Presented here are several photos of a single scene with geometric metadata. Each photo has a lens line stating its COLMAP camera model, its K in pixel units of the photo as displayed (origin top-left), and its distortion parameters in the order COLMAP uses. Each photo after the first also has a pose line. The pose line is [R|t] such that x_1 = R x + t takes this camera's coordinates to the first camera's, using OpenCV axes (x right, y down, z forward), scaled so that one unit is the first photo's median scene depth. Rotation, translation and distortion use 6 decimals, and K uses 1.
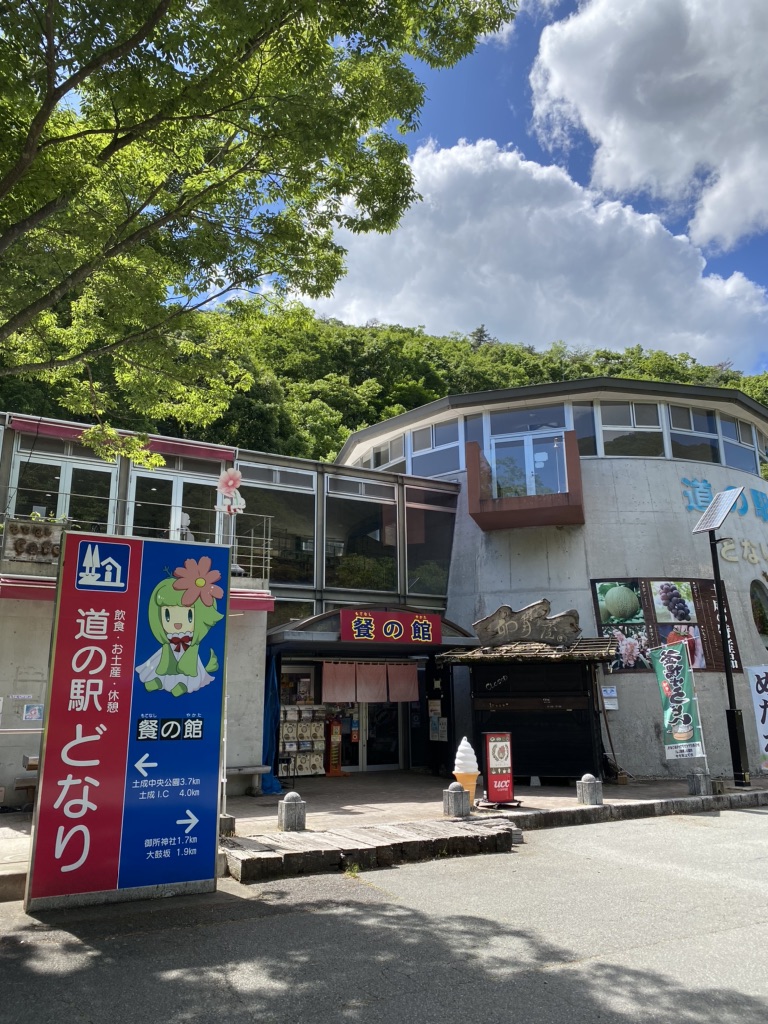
lens RADIAL K [[766.5, 0, 390.8], [0, 766.5, 514.3], [0, 0, 1]] dist [0.041628, -0.040477]
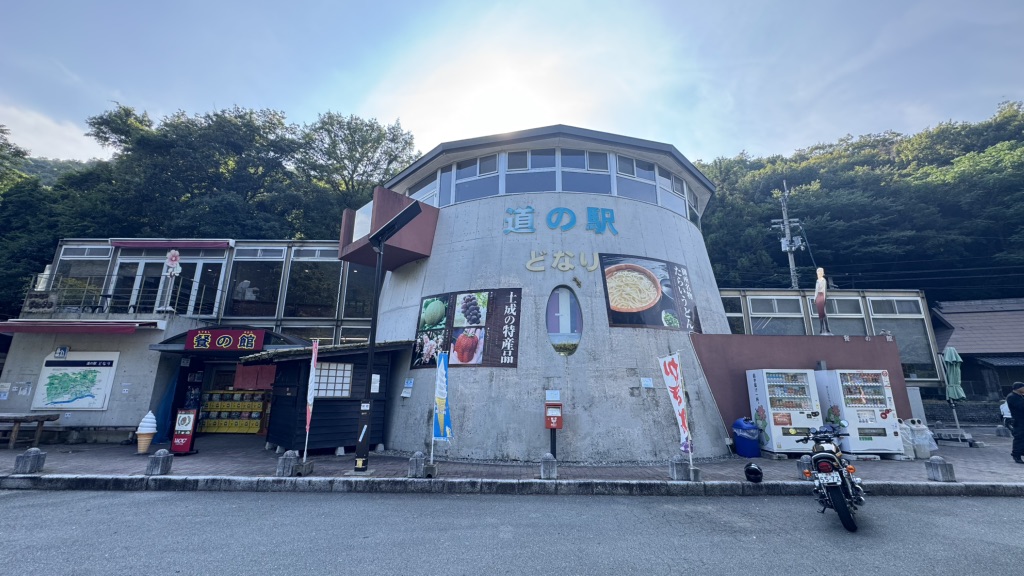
lens RADIAL K [[406.0, 0, 515.2], [0, 406.0, 287.1], [0, 0, 1]] dist [-0.002679, -0.000233]
pose [[0.878597, -0.100433, -0.466885, 0.738219], [0.102936, 0.994483, -0.020218, 0.099644], [0.466339, -0.030296, 0.884087, 0.472511]]
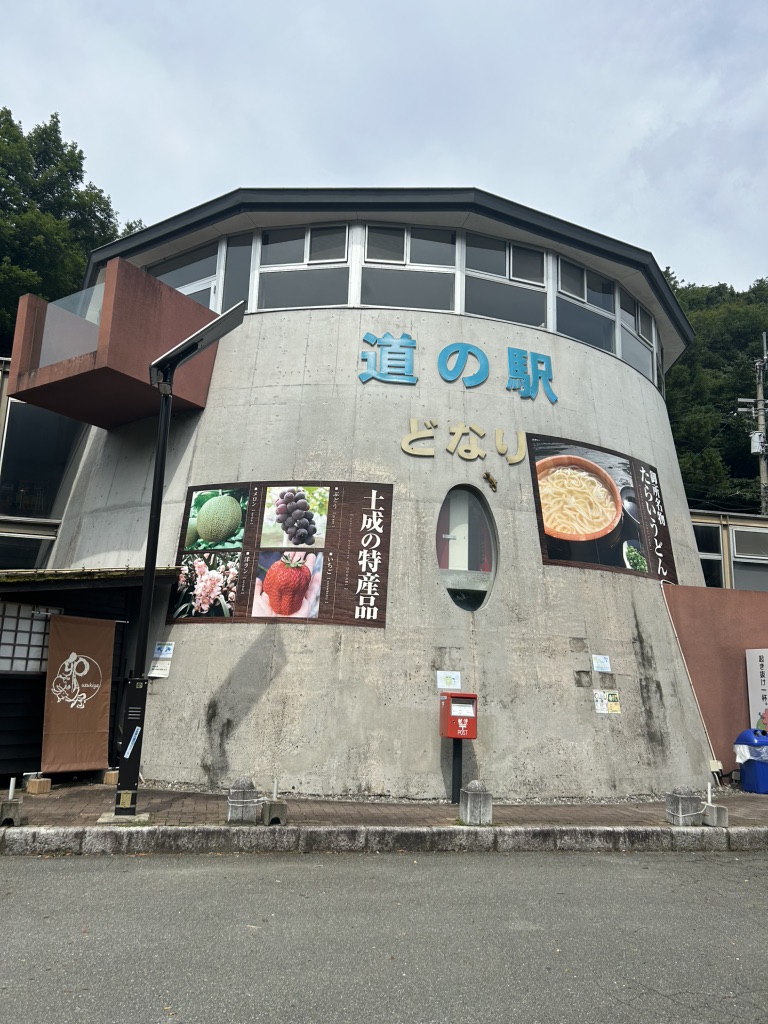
lens RADIAL K [[766.5, 0, 380.9], [0, 766.5, 510.6], [0, 0, 1]] dist [0.041628, -0.040477]
pose [[0.956540, -0.018331, -0.291025, 0.630018], [0.027819, 0.999207, 0.028499, 0.092883], [0.290272, -0.035356, 0.956291, 0.408467]]
